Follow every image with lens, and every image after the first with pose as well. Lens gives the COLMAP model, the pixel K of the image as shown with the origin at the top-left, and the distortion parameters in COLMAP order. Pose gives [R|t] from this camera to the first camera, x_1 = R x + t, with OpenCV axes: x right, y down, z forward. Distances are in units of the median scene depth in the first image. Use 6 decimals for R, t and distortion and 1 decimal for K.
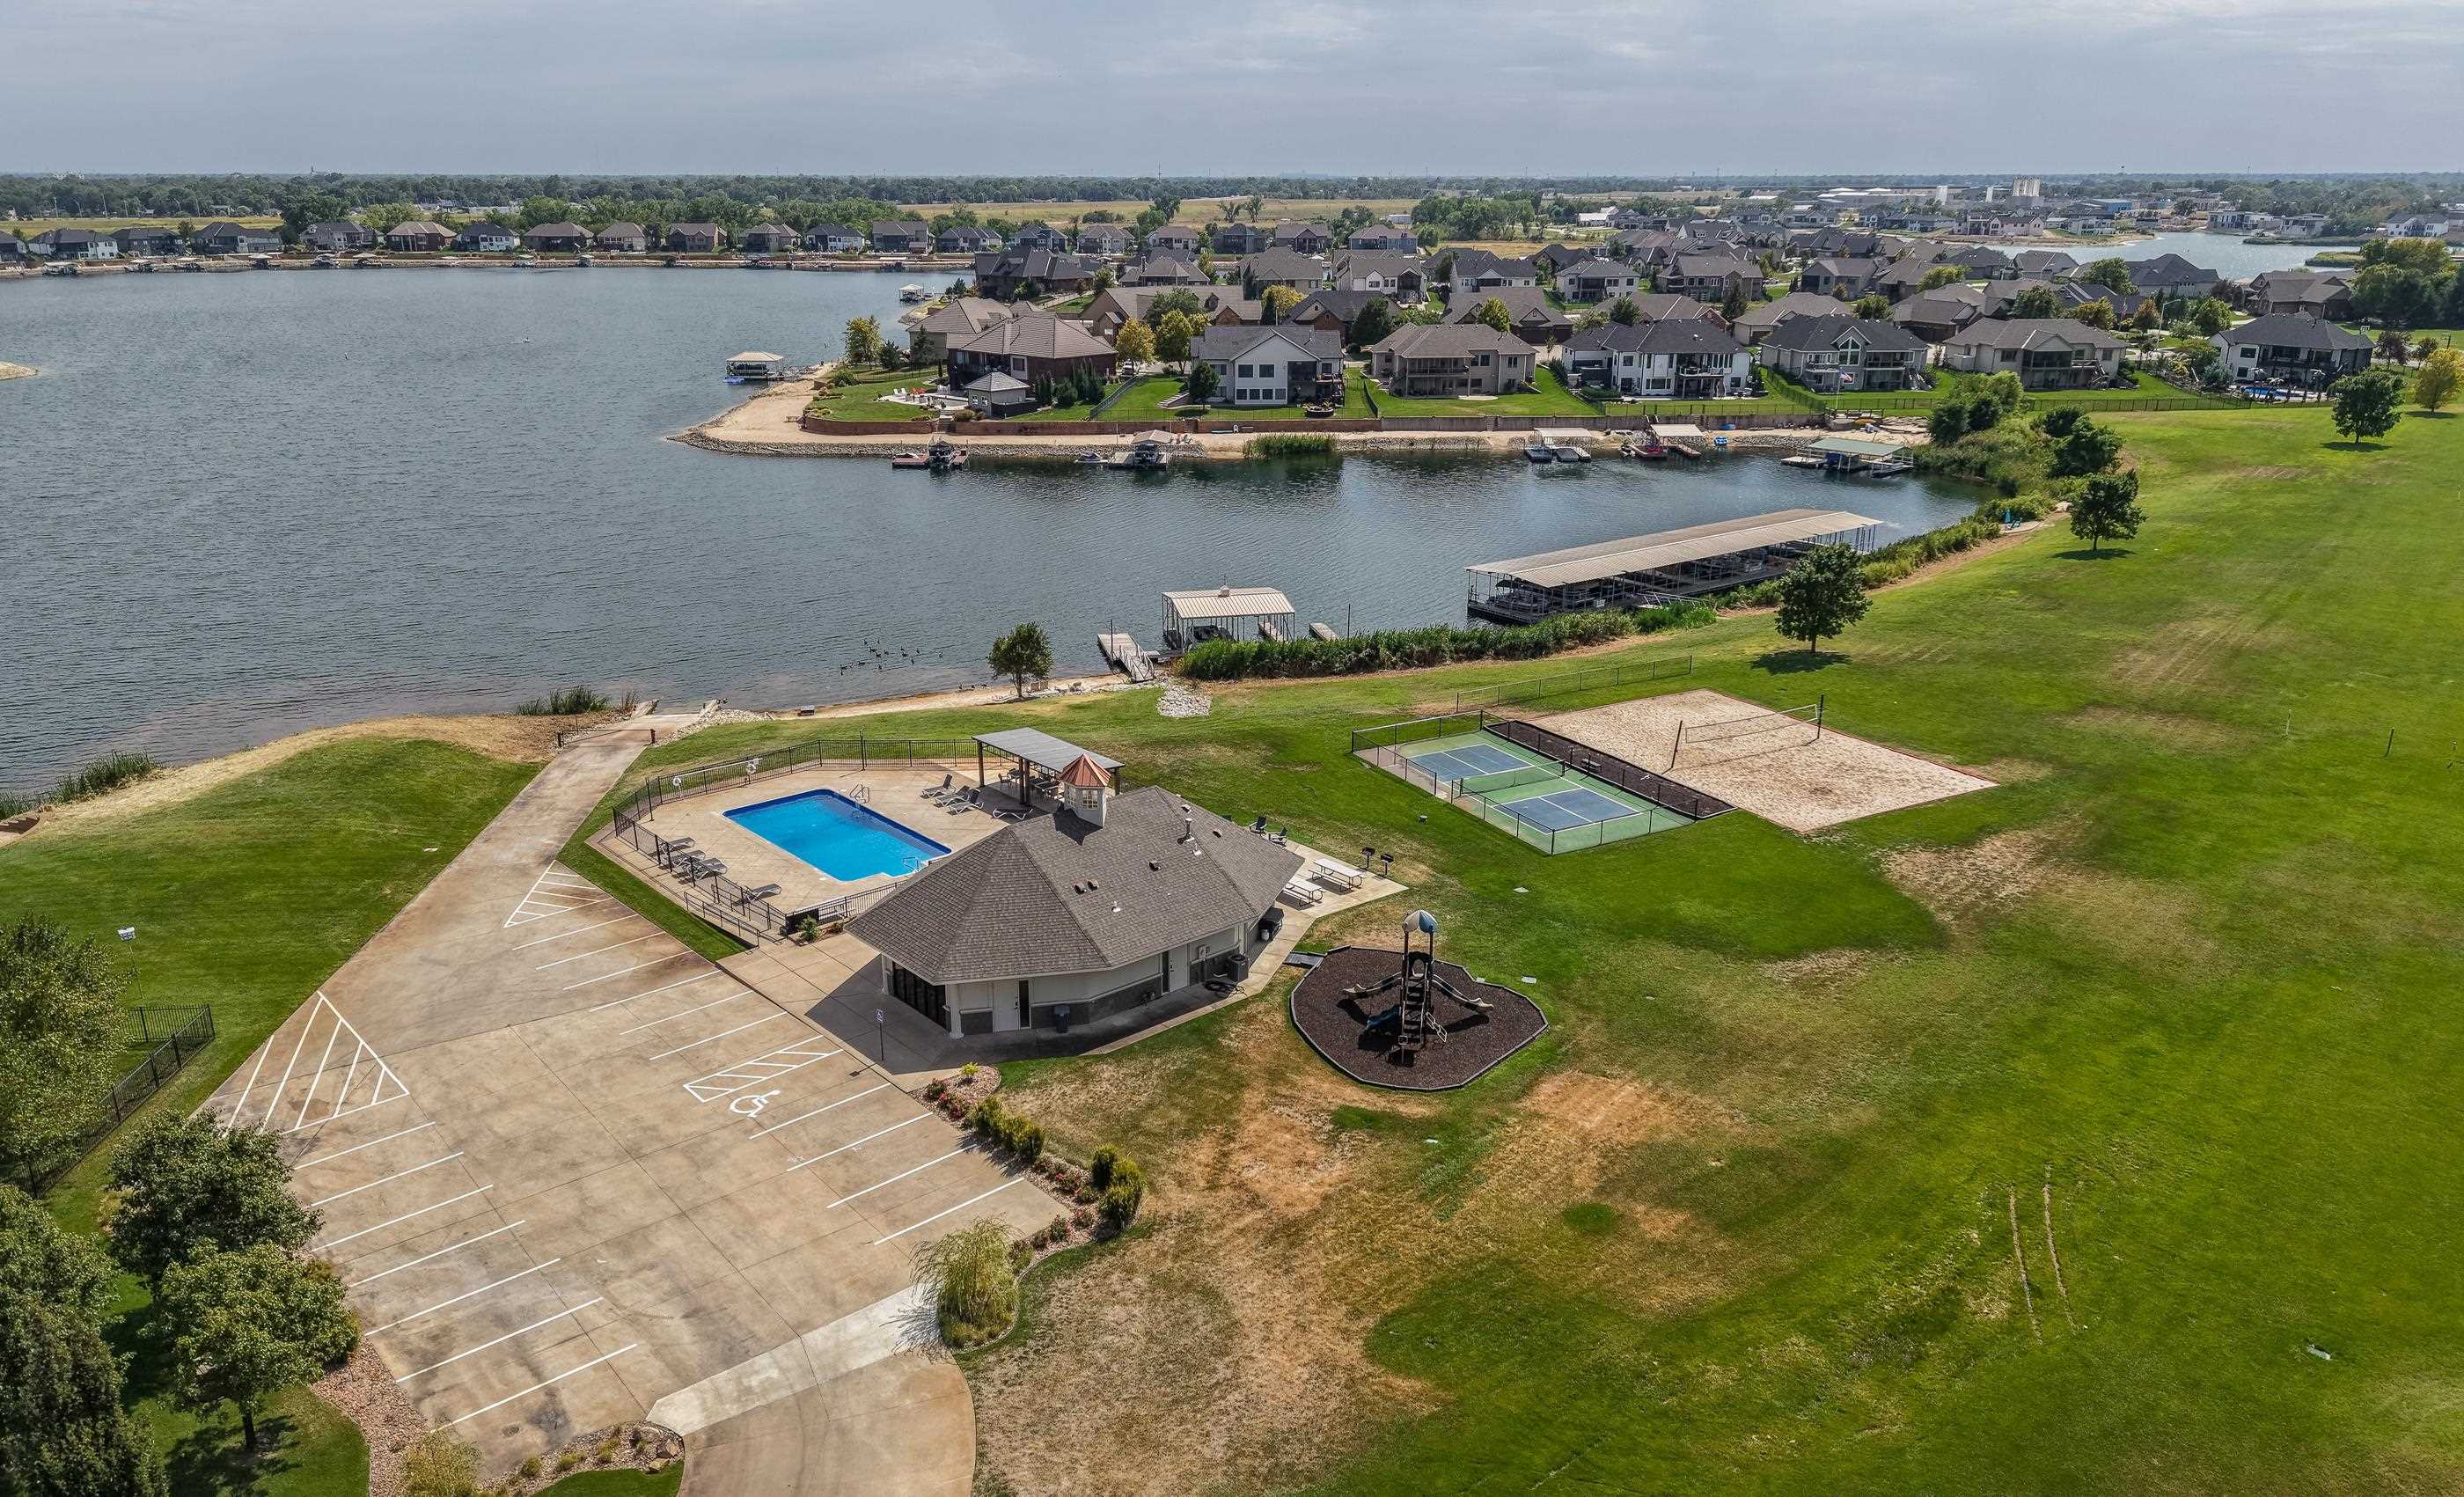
lens RADIAL K [[1766.3, 0, 1230.3], [0, 1766.3, 756.9], [0, 0, 1]] dist [0.061130, -0.084975]
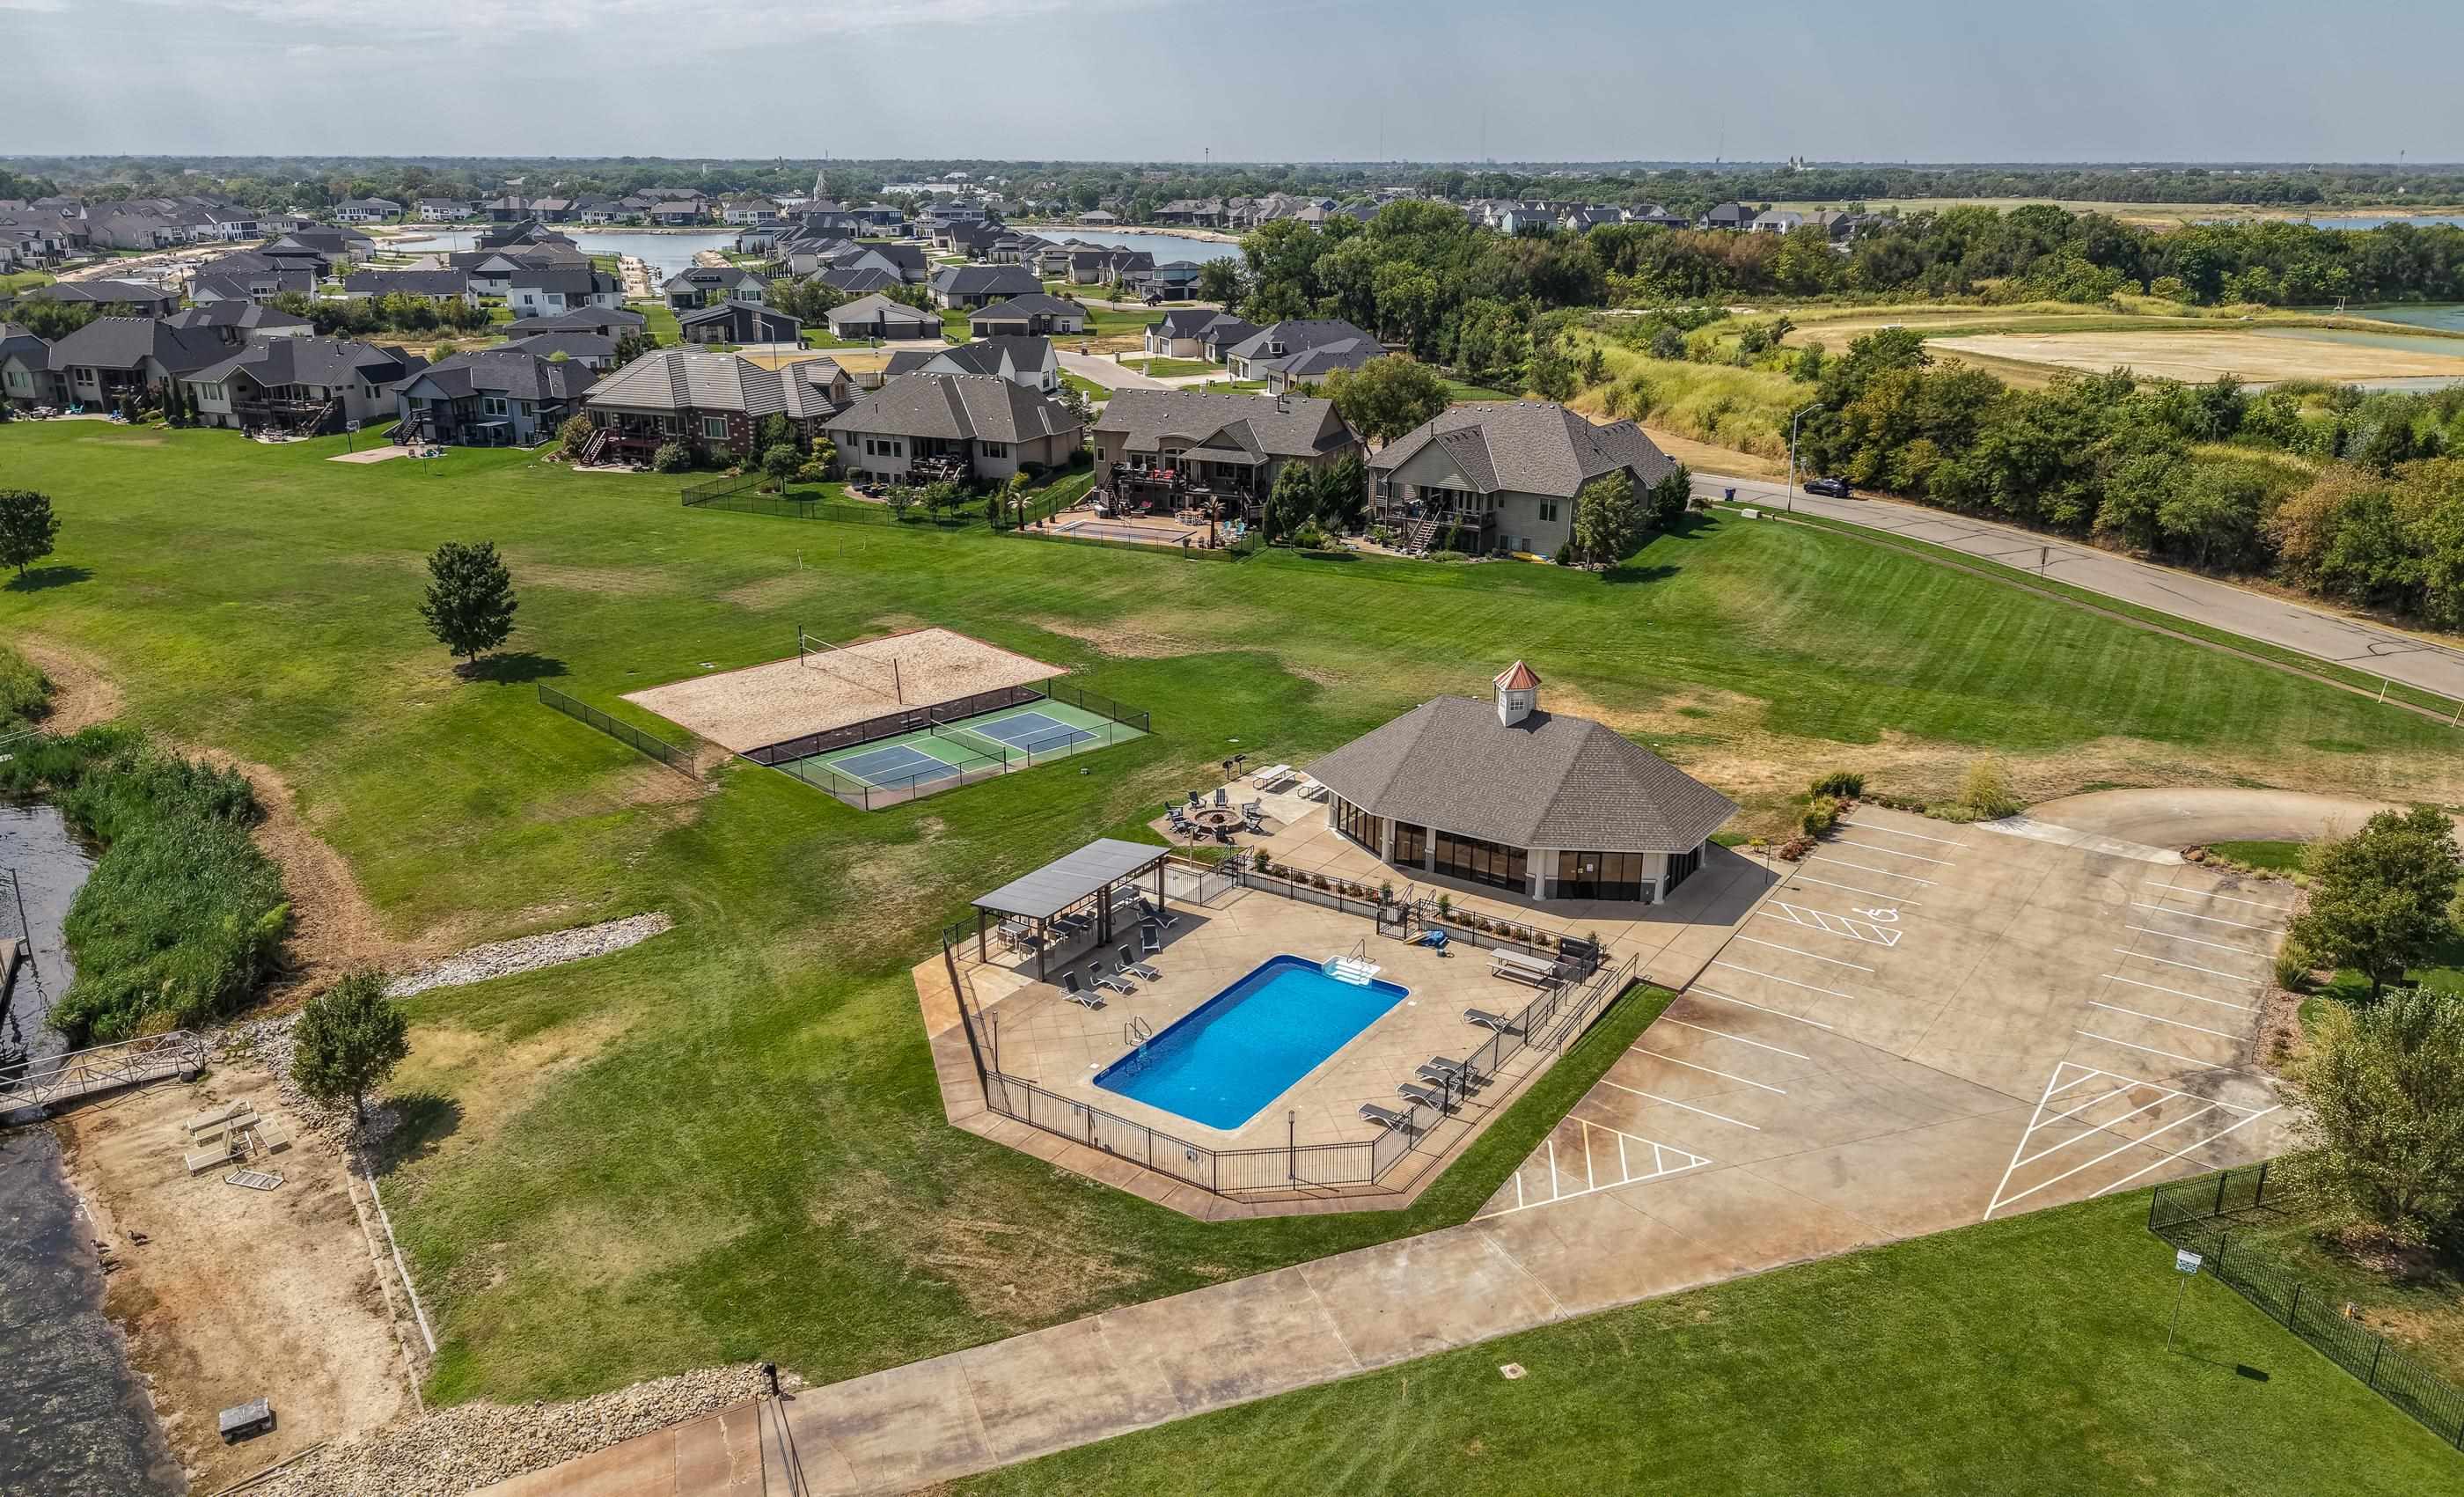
lens RADIAL K [[1766.3, 0, 1230.3], [0, 1766.3, 756.9], [0, 0, 1]] dist [0.061130, -0.084975]
pose [[-0.257944, -0.309952, 0.915093, -0.862512], [0.299799, 0.874714, 0.380782, -0.343387], [-0.918469, 0.372565, -0.132704, 1.075720]]
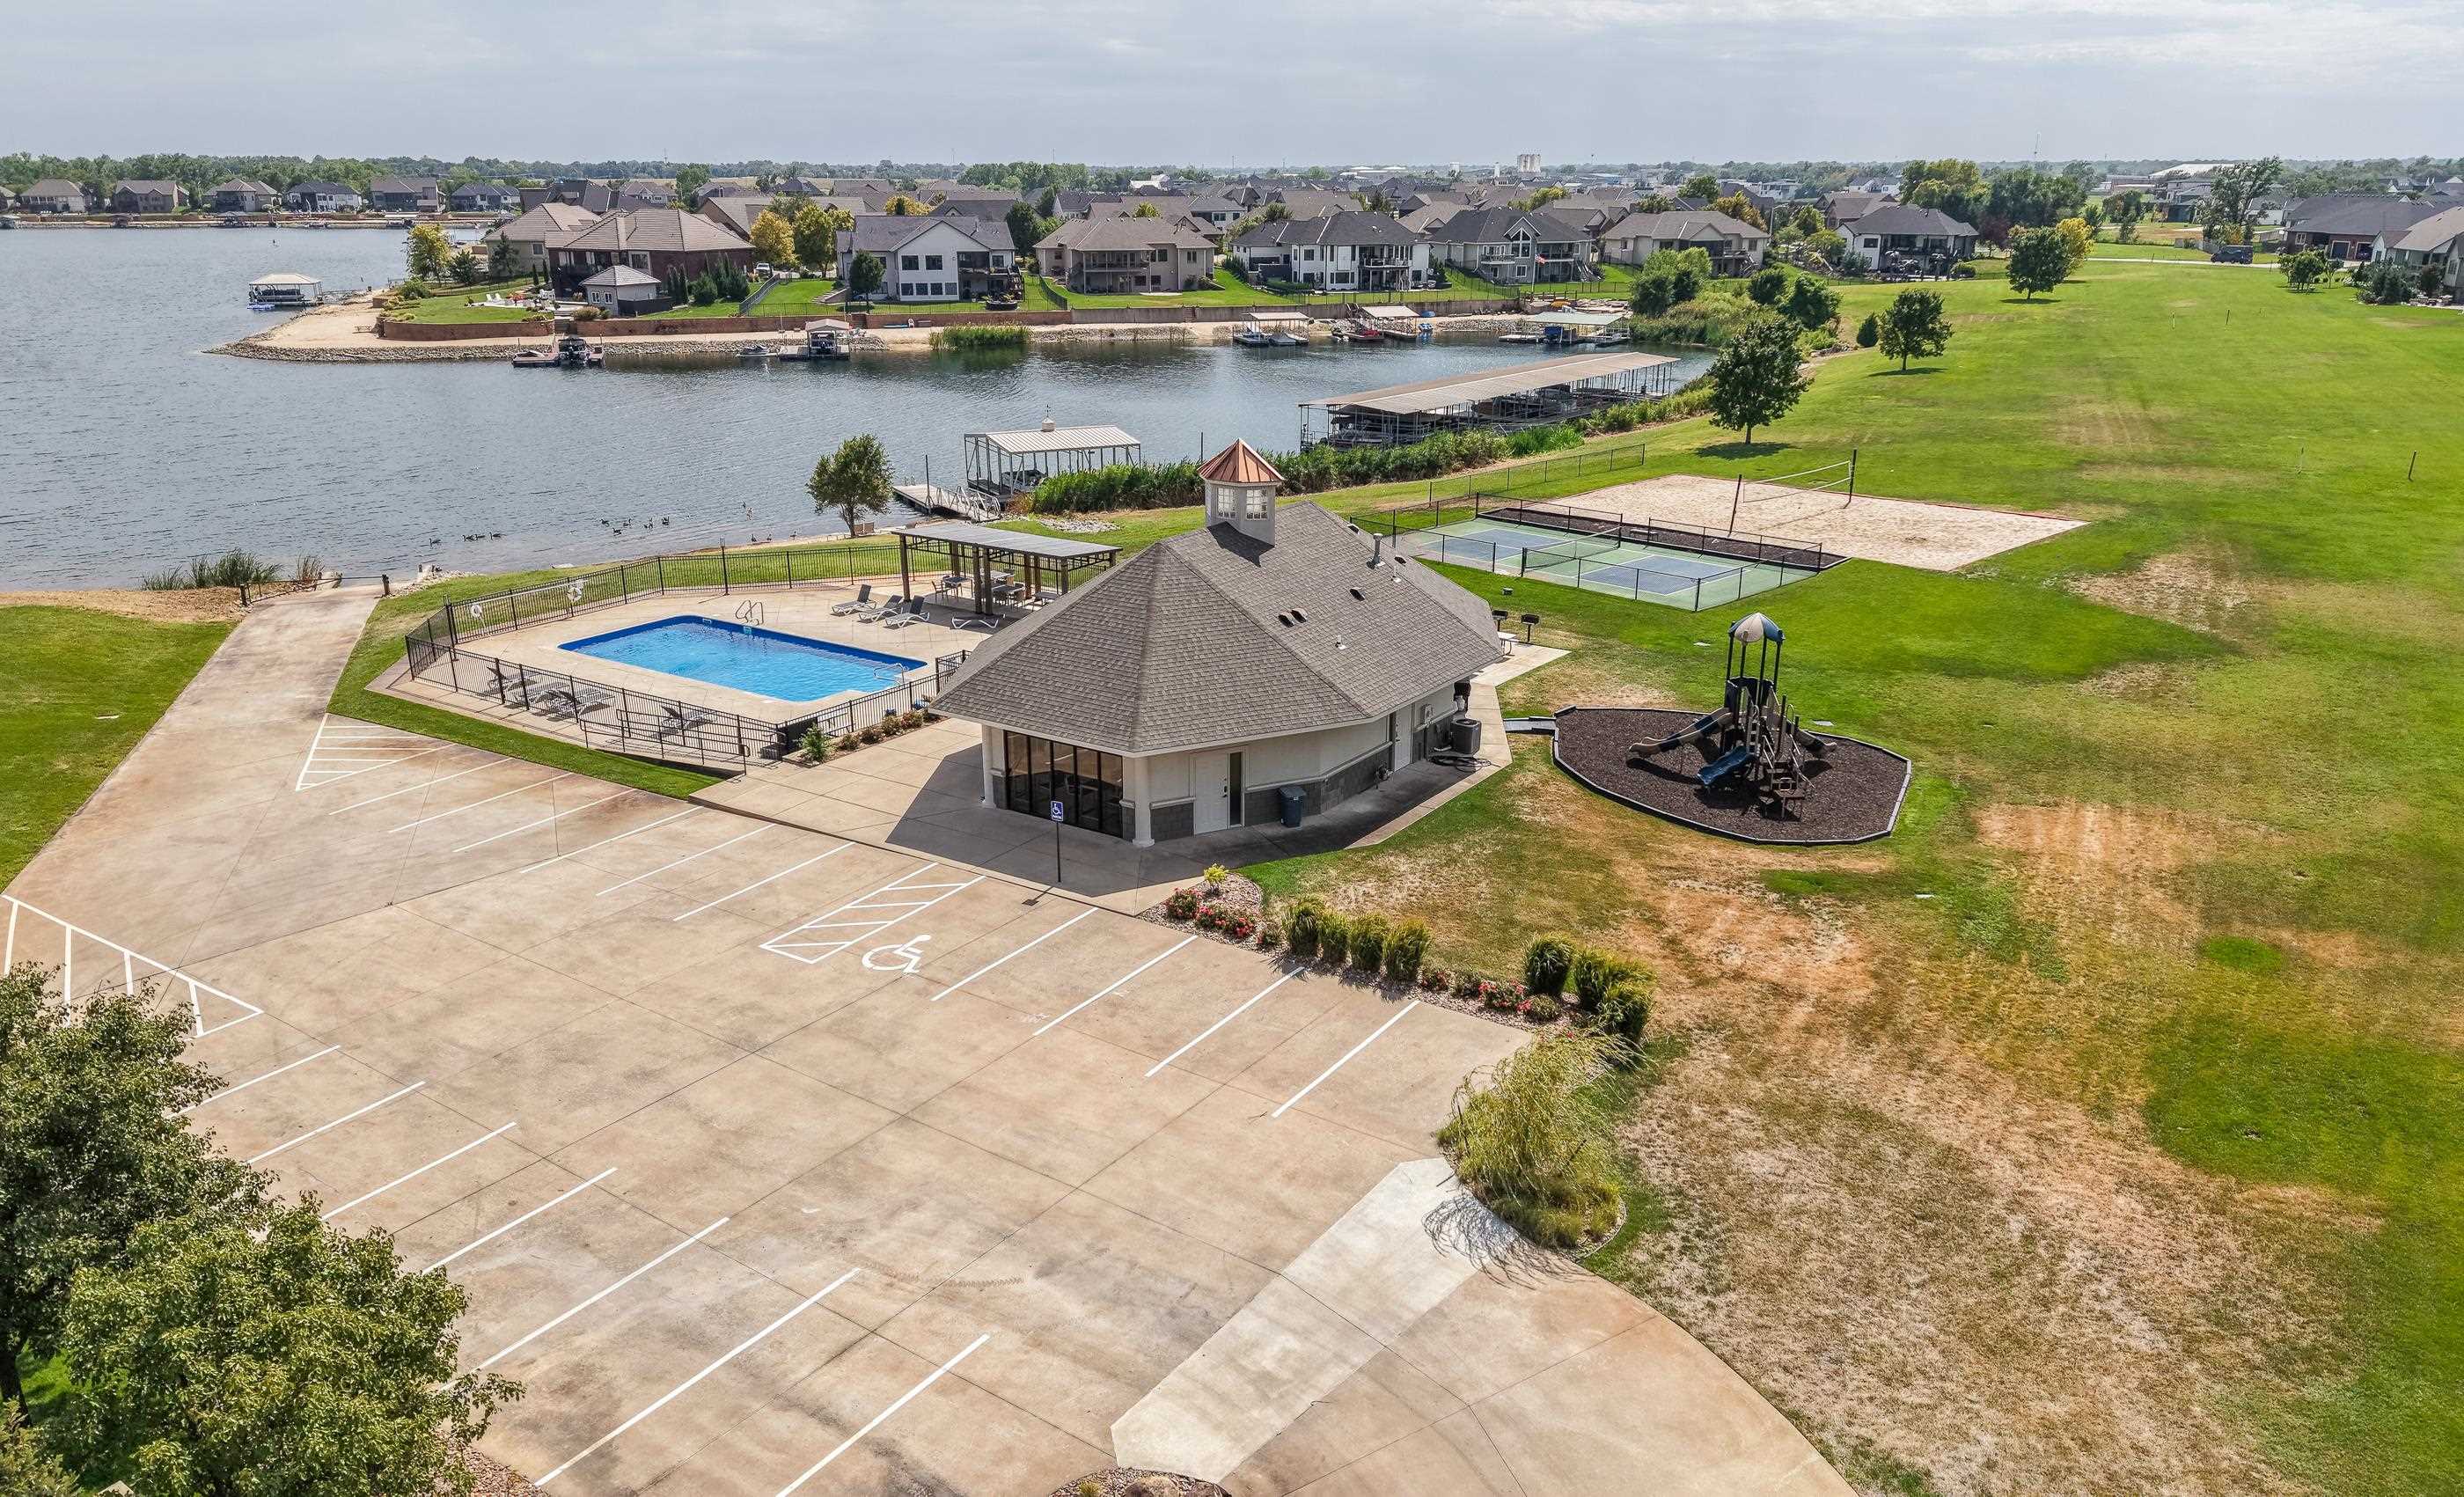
lens RADIAL K [[1766.3, 0, 1230.3], [0, 1766.3, 756.9], [0, 0, 1]] dist [0.061130, -0.084975]
pose [[0.966522, -0.081028, 0.243456, -0.212491], [0.080330, 0.996686, 0.012808, 0.090492], [-0.243687, 0.007177, 0.969827, 0.269619]]
